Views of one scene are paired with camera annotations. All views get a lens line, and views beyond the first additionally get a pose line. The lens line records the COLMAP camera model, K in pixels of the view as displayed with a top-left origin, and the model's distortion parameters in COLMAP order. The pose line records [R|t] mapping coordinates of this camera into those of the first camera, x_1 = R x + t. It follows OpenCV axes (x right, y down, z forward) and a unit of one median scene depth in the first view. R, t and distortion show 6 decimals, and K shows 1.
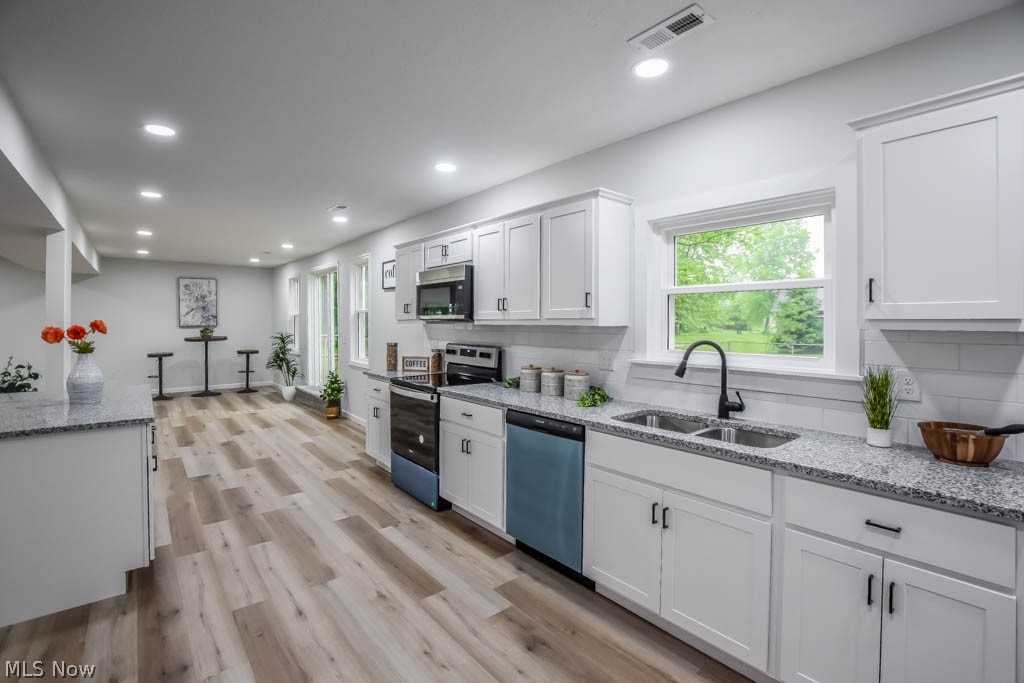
lens RADIAL K [[454.0, 0, 514.5], [0, 454.0, 326.1], [0, 0, 1]] dist [-0.022496, 0.000828]
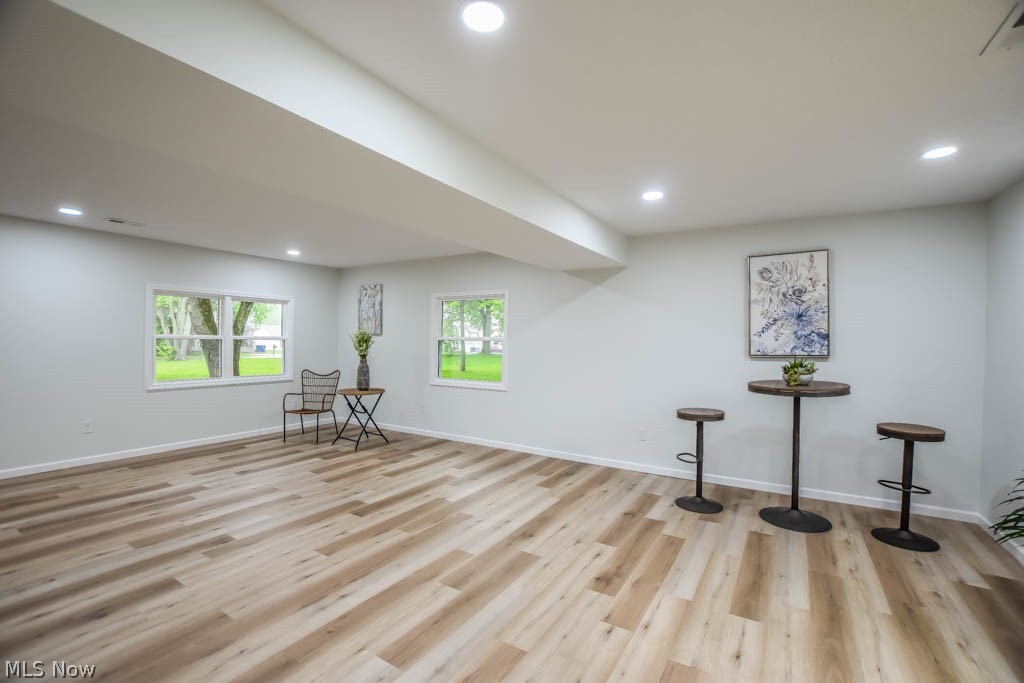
lens RADIAL K [[454.0, 0, 502.1], [0, 454.0, 343.9], [0, 0, 1]] dist [-0.022496, 0.000828]
pose [[0.293736, 0.002307, -0.955884, -0.904344], [-0.019056, 0.999813, -0.003443, -0.014255], [0.955697, 0.019226, 0.293725, 1.516891]]
